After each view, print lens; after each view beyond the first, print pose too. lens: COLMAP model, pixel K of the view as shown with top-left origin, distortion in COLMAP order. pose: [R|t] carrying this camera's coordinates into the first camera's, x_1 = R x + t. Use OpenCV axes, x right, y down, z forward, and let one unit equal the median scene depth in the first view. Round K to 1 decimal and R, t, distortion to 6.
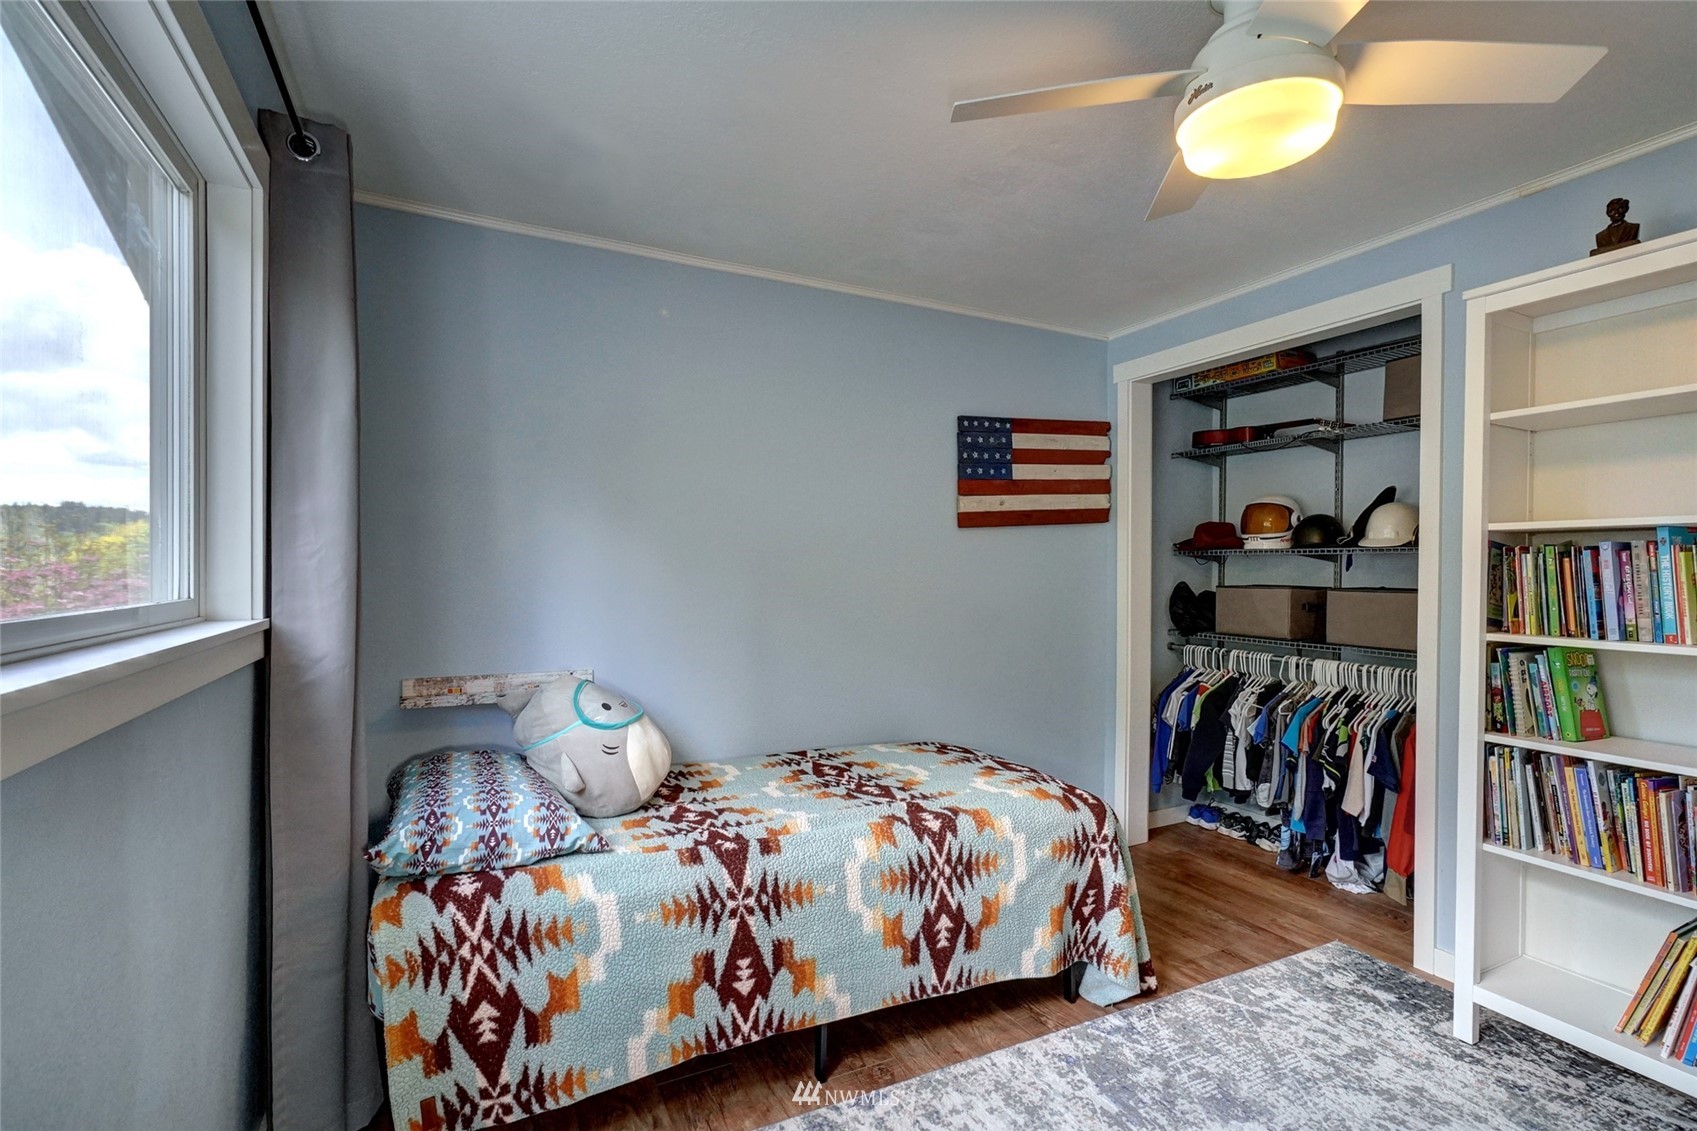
lens RADIAL K [[781.0, 0, 853.1], [0, 781.0, 576.7], [0, 0, 1]] dist [-0.008398, 0.005579]
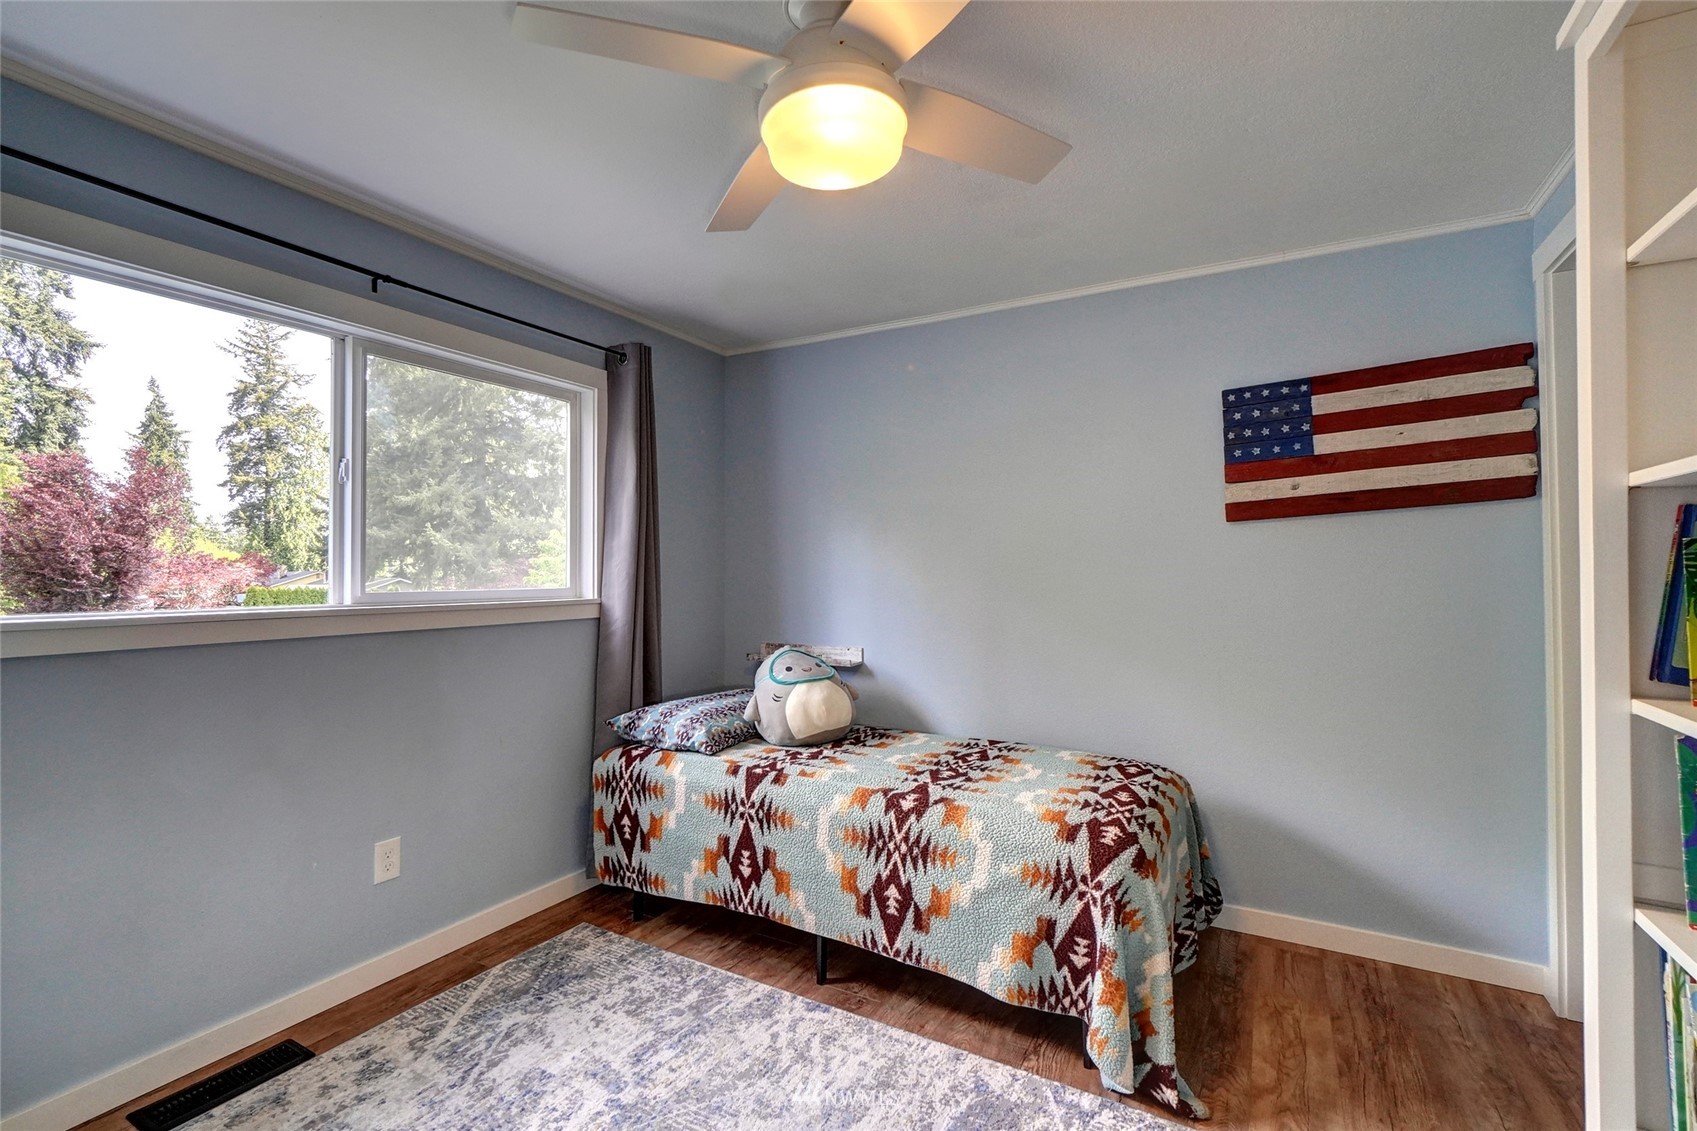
lens RADIAL K [[754.0, 0, 852.8], [0, 754.0, 560.0], [0, 0, 1]] dist [-0.003669, 0.000009]
pose [[0.561980, -0.018982, -0.826933, 0.984341], [-0.004464, 0.999652, -0.025981, 0.002659], [0.827139, 0.018292, 0.561700, 0.350996]]
